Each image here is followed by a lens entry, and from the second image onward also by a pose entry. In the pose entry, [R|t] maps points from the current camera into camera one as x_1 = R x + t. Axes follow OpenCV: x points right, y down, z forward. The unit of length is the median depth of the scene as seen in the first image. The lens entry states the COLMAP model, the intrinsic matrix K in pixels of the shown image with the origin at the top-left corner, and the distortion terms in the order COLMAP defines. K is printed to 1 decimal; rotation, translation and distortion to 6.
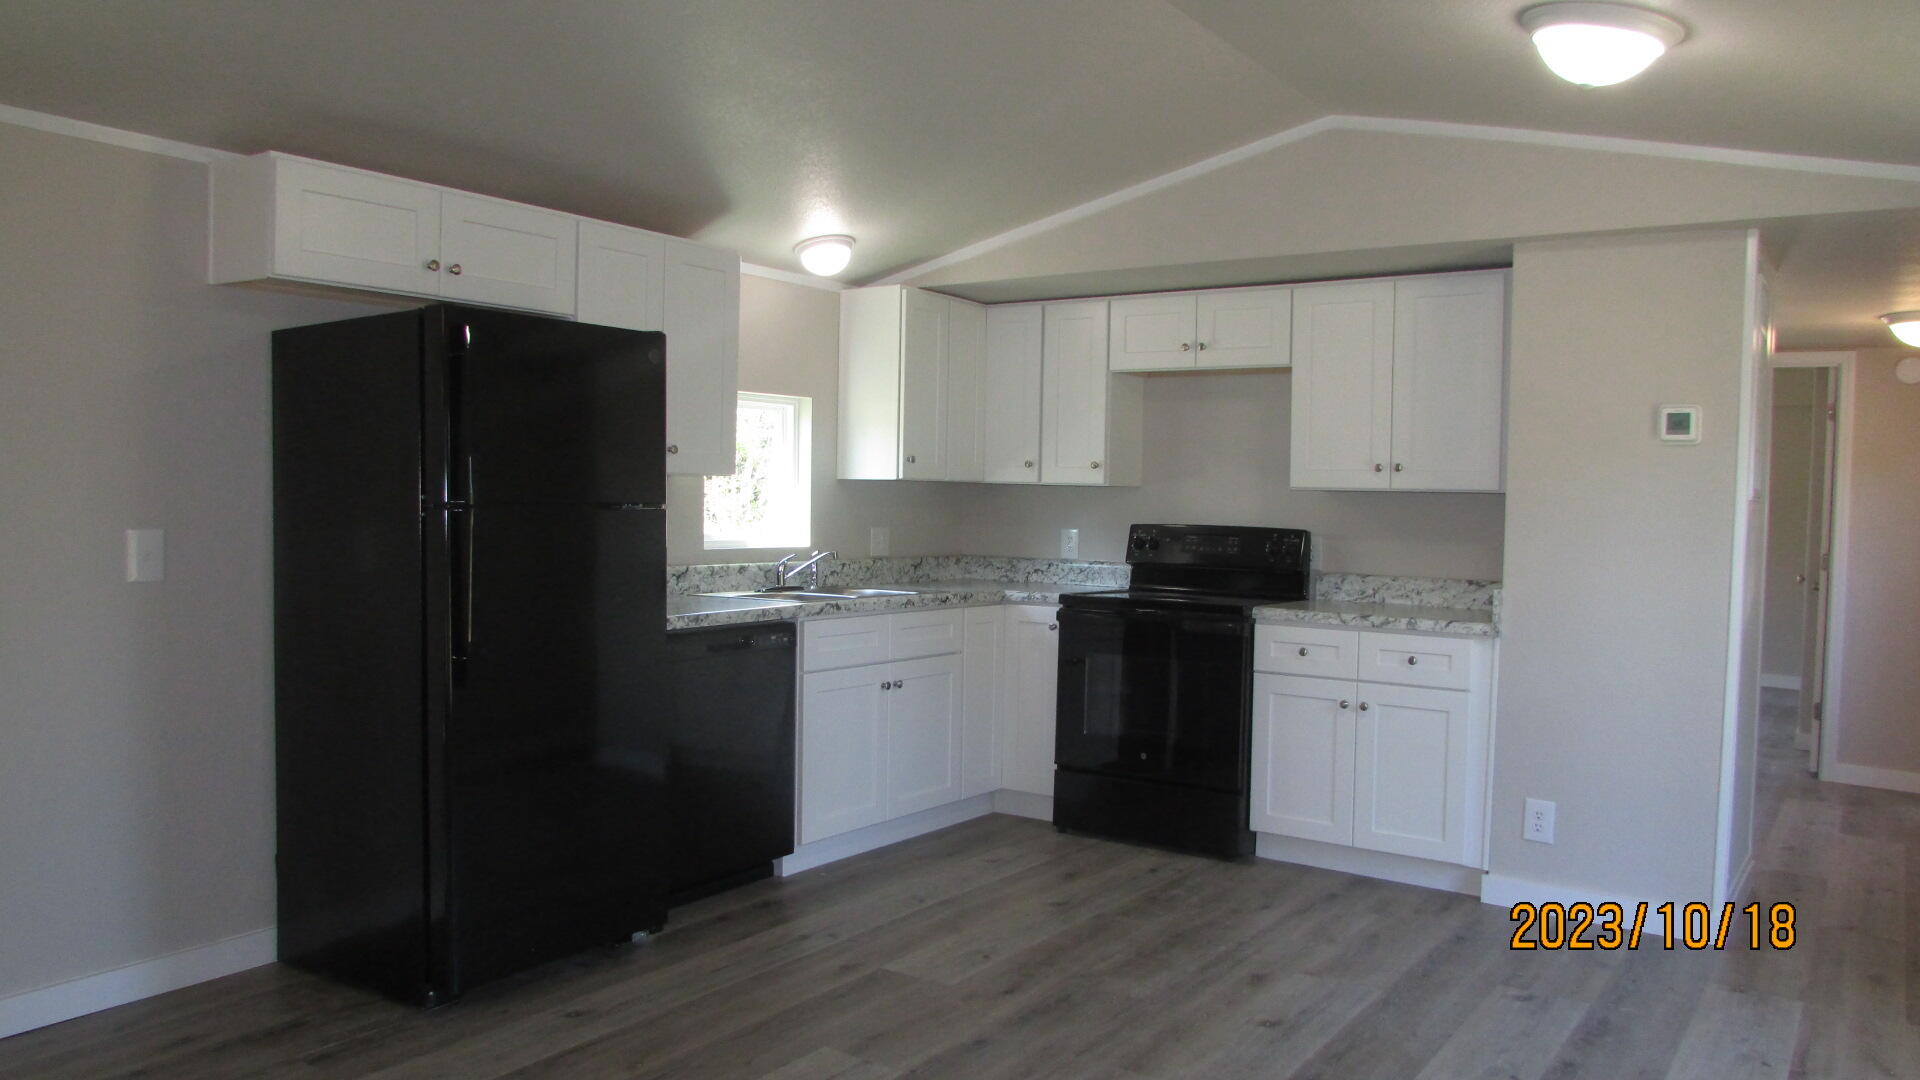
lens RADIAL K [[1351.7, 0, 959.7], [0, 1351.7, 550.9], [0, 0, 1]] dist [-0.032605, 0.006636]
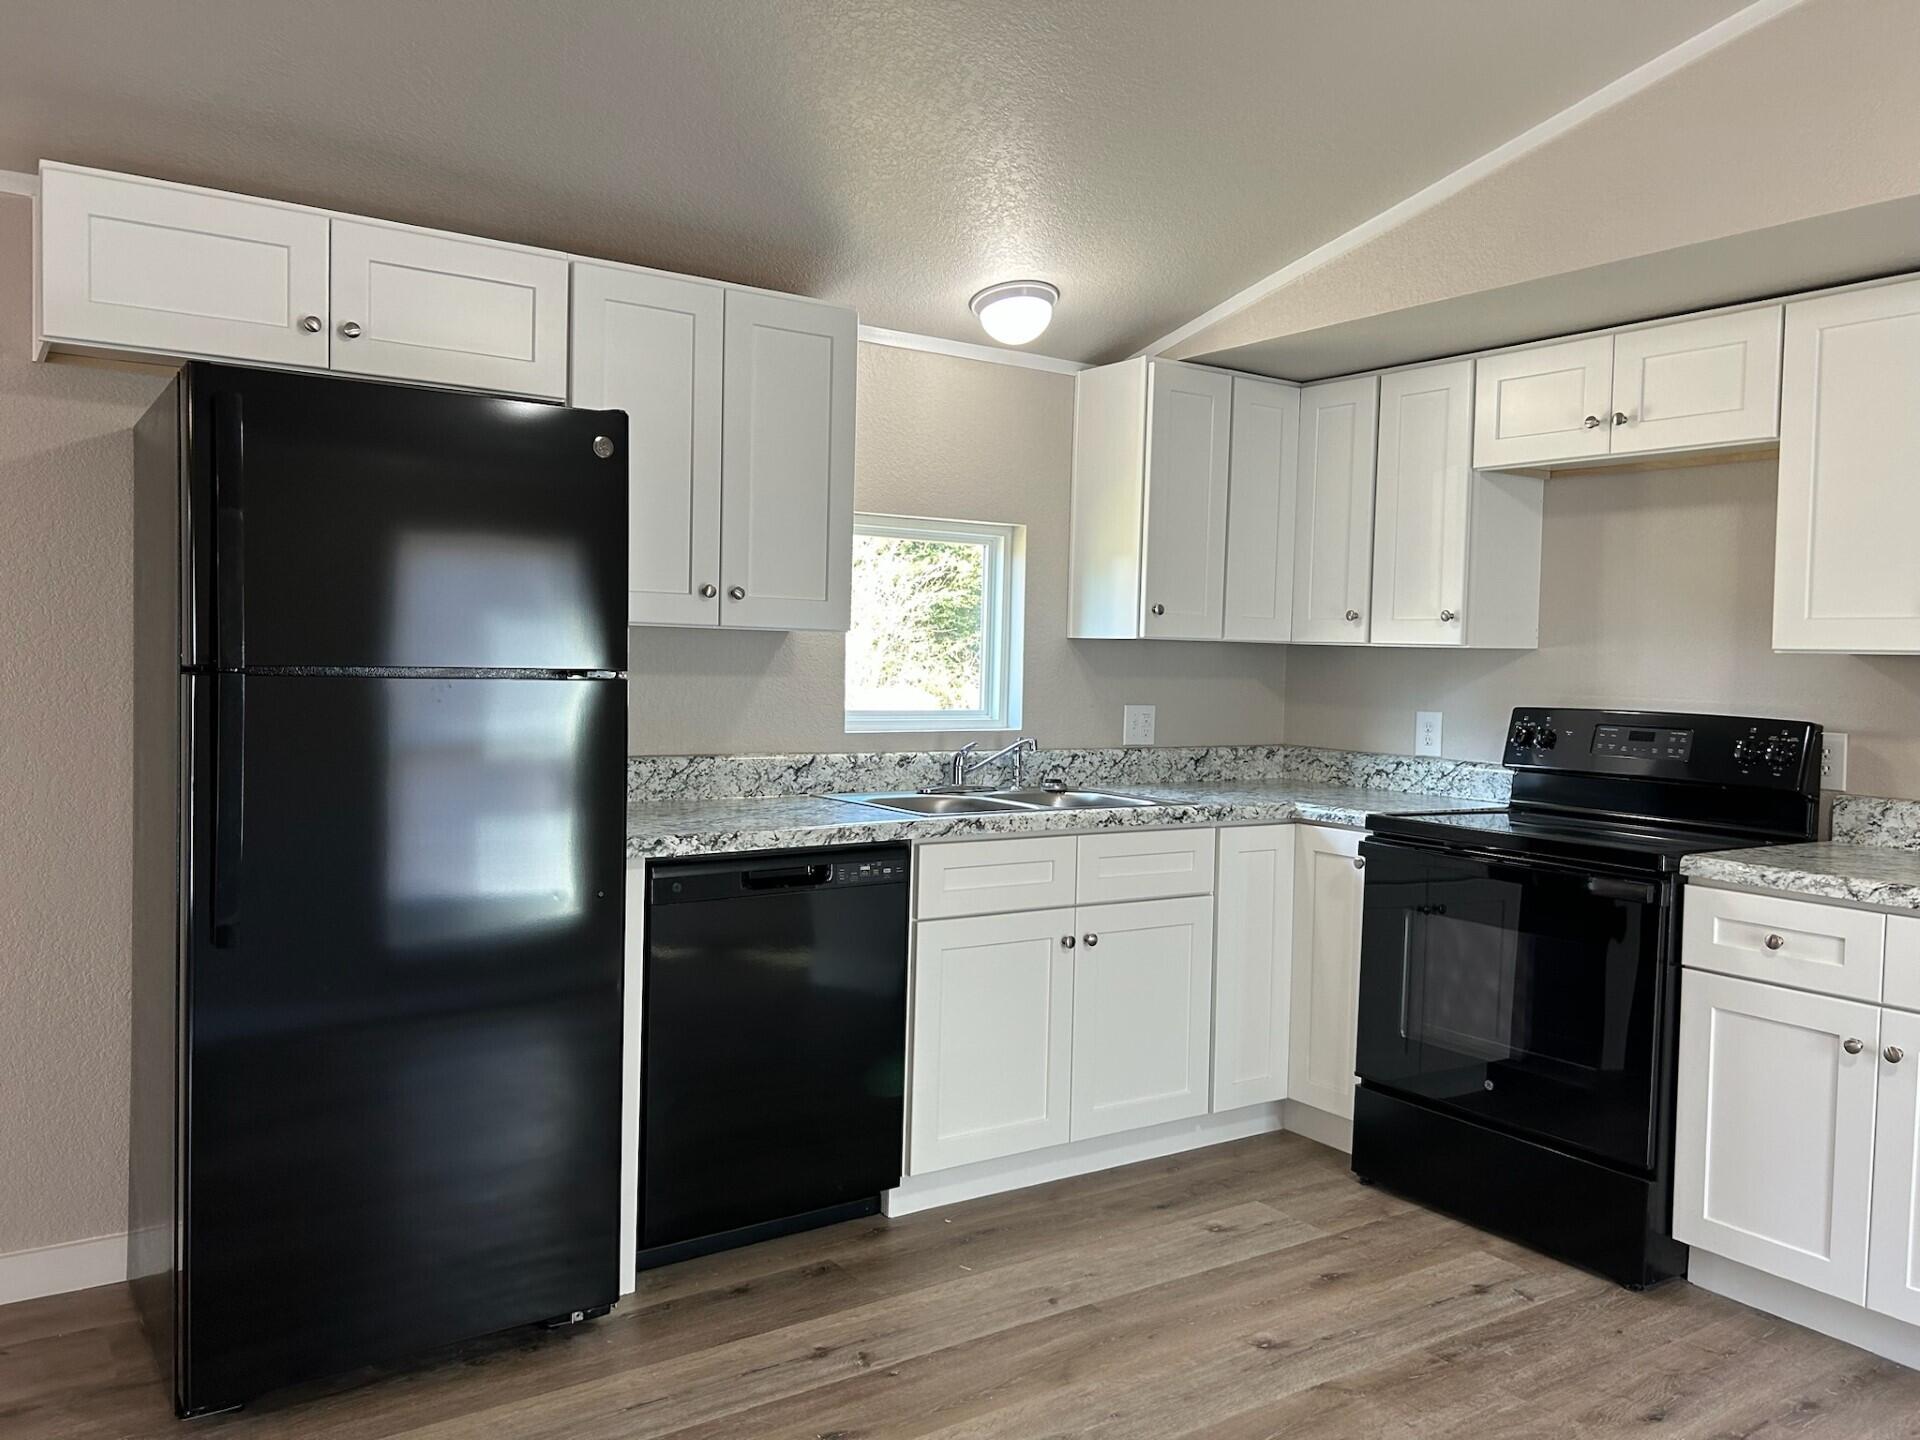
lens RADIAL K [[1421.9, 0, 966.6], [0, 1421.9, 715.9], [0, 0, 1]] dist [0.044076, -0.047018]
pose [[0.936097, 0.019477, -0.351203, 0.143722], [-0.021010, 0.999779, -0.000554, -0.011431], [0.351115, 0.007898, 0.936299, 0.312729]]
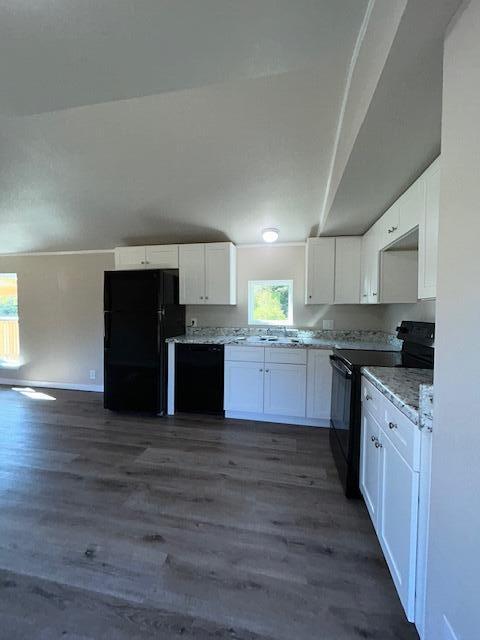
lens RADIAL K [[259.9, 0, 242.3], [0, 259.9, 322.5], [0, 0, 1]] dist [-0.001025, 0.000085]
pose [[0.408967, 0.031998, -0.911988, 0.466806], [-0.036477, 0.999160, 0.018699, -0.019059], [0.911820, 0.025619, 0.409791, 0.704402]]
